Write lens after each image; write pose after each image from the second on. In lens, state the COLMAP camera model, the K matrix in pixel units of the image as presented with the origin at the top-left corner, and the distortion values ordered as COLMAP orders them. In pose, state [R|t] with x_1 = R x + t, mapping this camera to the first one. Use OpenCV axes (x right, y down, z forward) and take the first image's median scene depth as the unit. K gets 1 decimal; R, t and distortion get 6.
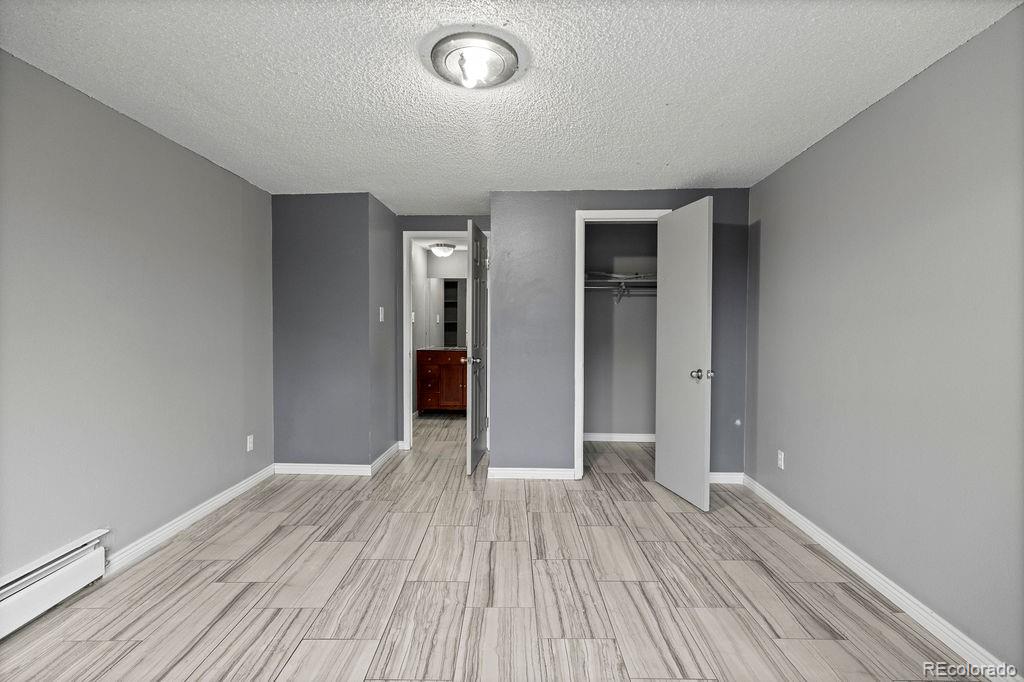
lens RADIAL K [[458.0, 0, 510.6], [0, 458.0, 337.7], [0, 0, 1]] dist [0.004784, 0.000735]
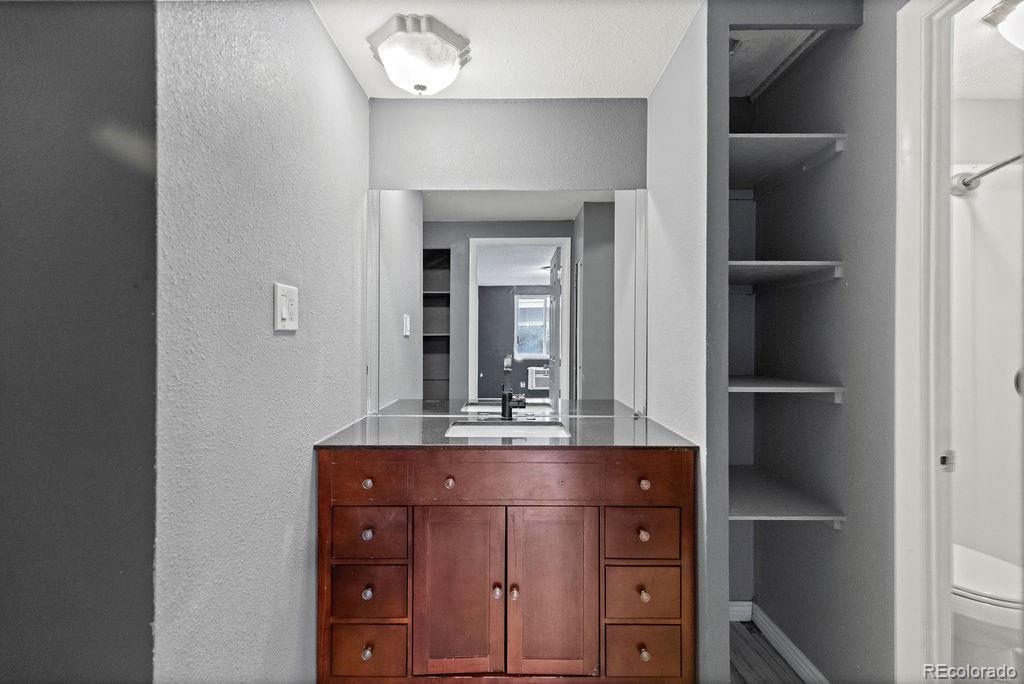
lens RADIAL K [[458.0, 0, 512.0], [0, 458.0, 339.2], [0, 0, 1]] dist [0.004784, 0.000735]
pose [[0.998603, -0.001075, 0.052822, -0.110989], [0.002466, 0.999651, -0.026285, -0.024216], [-0.052776, 0.026379, 0.998258, 0.737310]]
